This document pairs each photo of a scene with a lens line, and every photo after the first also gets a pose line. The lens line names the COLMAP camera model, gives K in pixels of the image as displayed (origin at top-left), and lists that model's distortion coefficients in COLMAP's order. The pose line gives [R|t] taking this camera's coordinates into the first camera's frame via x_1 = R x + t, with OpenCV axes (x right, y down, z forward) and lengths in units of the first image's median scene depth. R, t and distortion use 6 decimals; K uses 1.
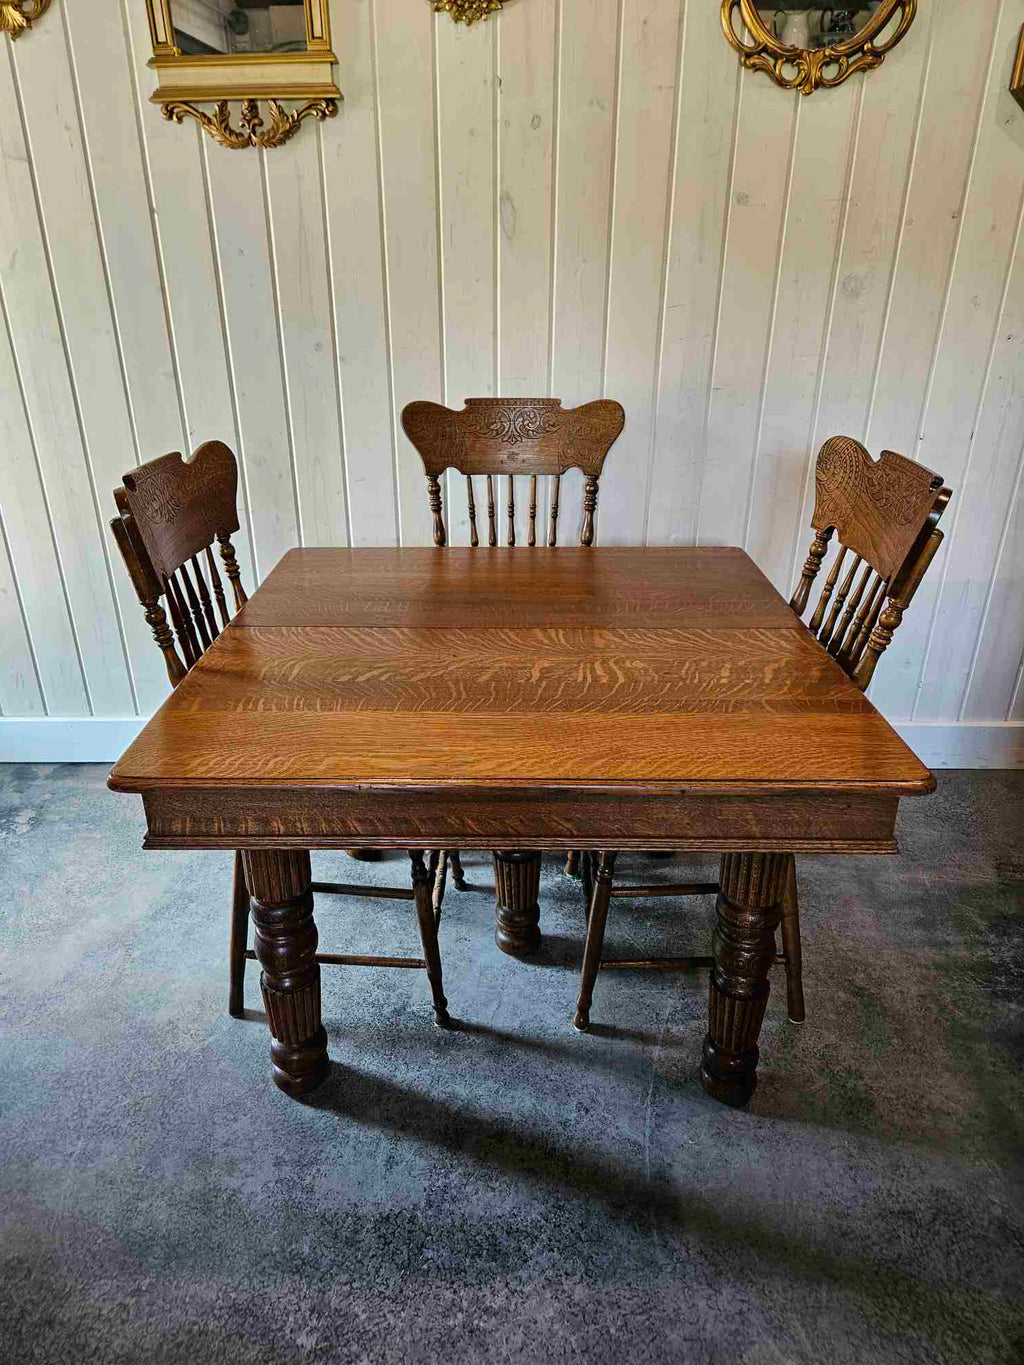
lens RADIAL K [[909.6, 0, 491.9], [0, 909.6, 666.1], [0, 0, 1]] dist [0.059682, -0.051651]
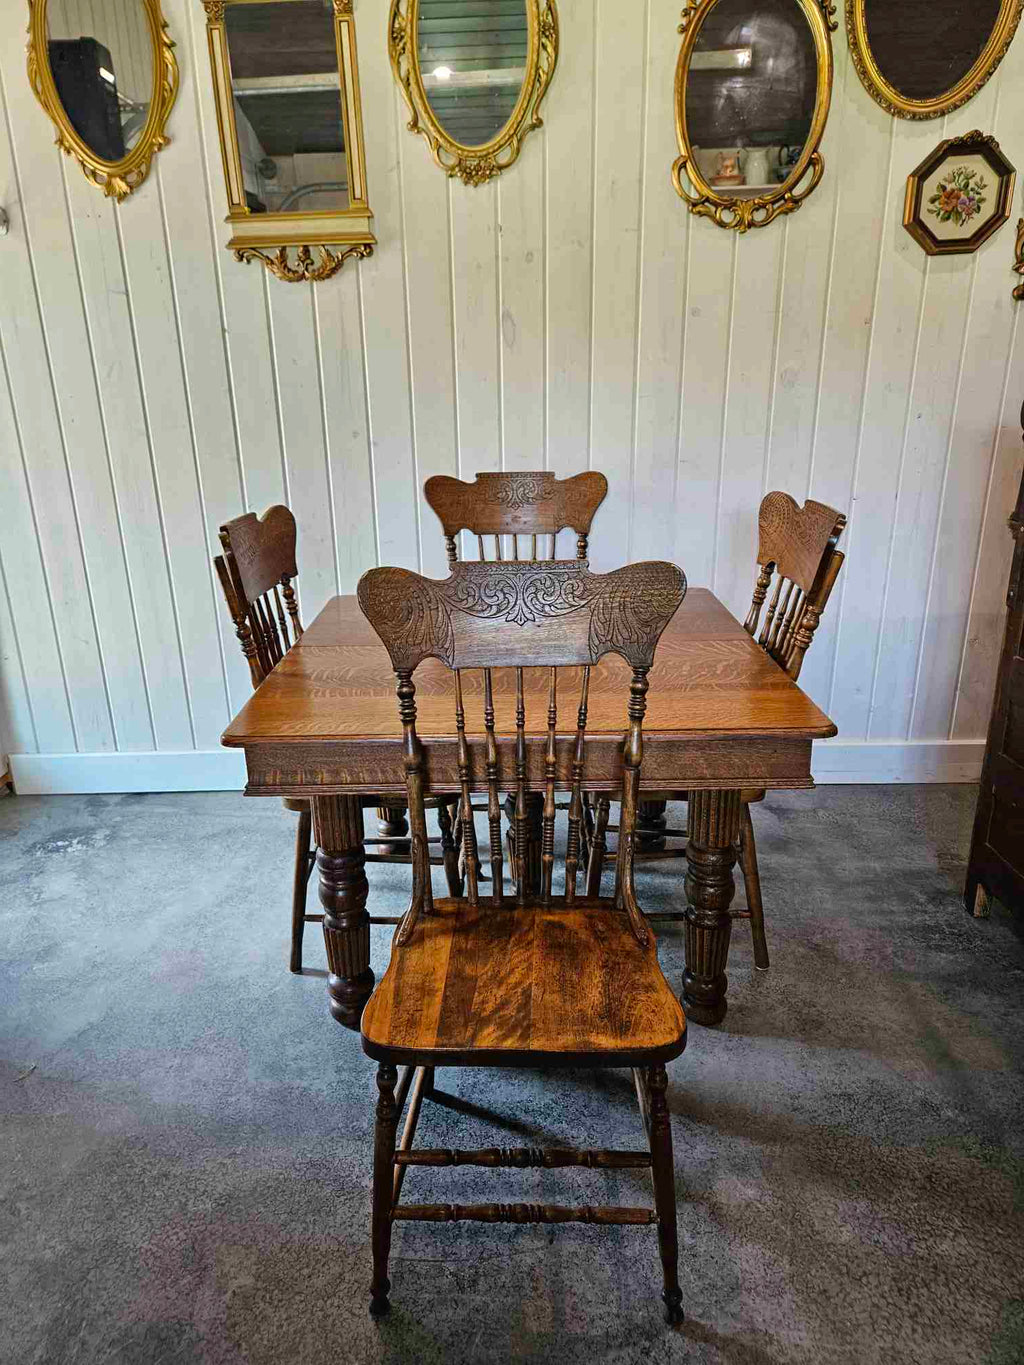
lens RADIAL K [[909.6, 0, 491.3], [0, 909.6, 673.4], [0, 0, 1]] dist [0.059682, -0.051651]
pose [[0.999834, -0.017634, -0.004568, -0.009915], [0.017134, 0.995531, -0.092865, 0.103928], [0.006185, 0.092771, 0.995668, -0.222867]]
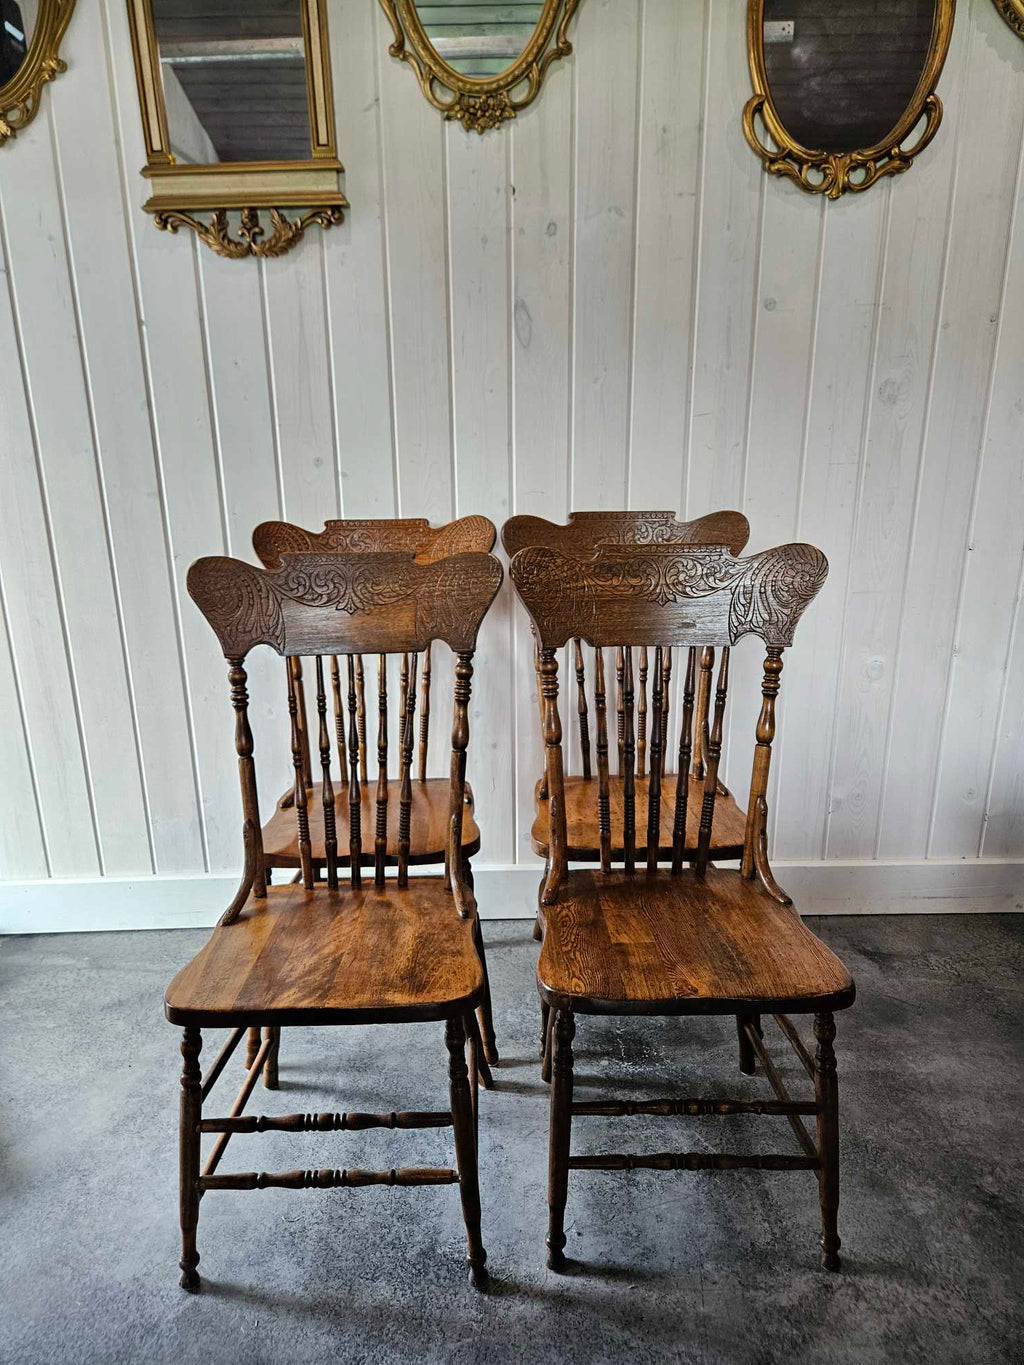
lens RADIAL K [[909.6, 0, 490.9], [0, 909.6, 677.7], [0, 0, 1]] dist [0.059682, -0.051651]
pose [[0.999287, -0.020708, 0.031558, -0.060029], [0.024928, 0.989865, -0.139805, -0.001089], [-0.028343, 0.140492, 0.989676, 0.140287]]
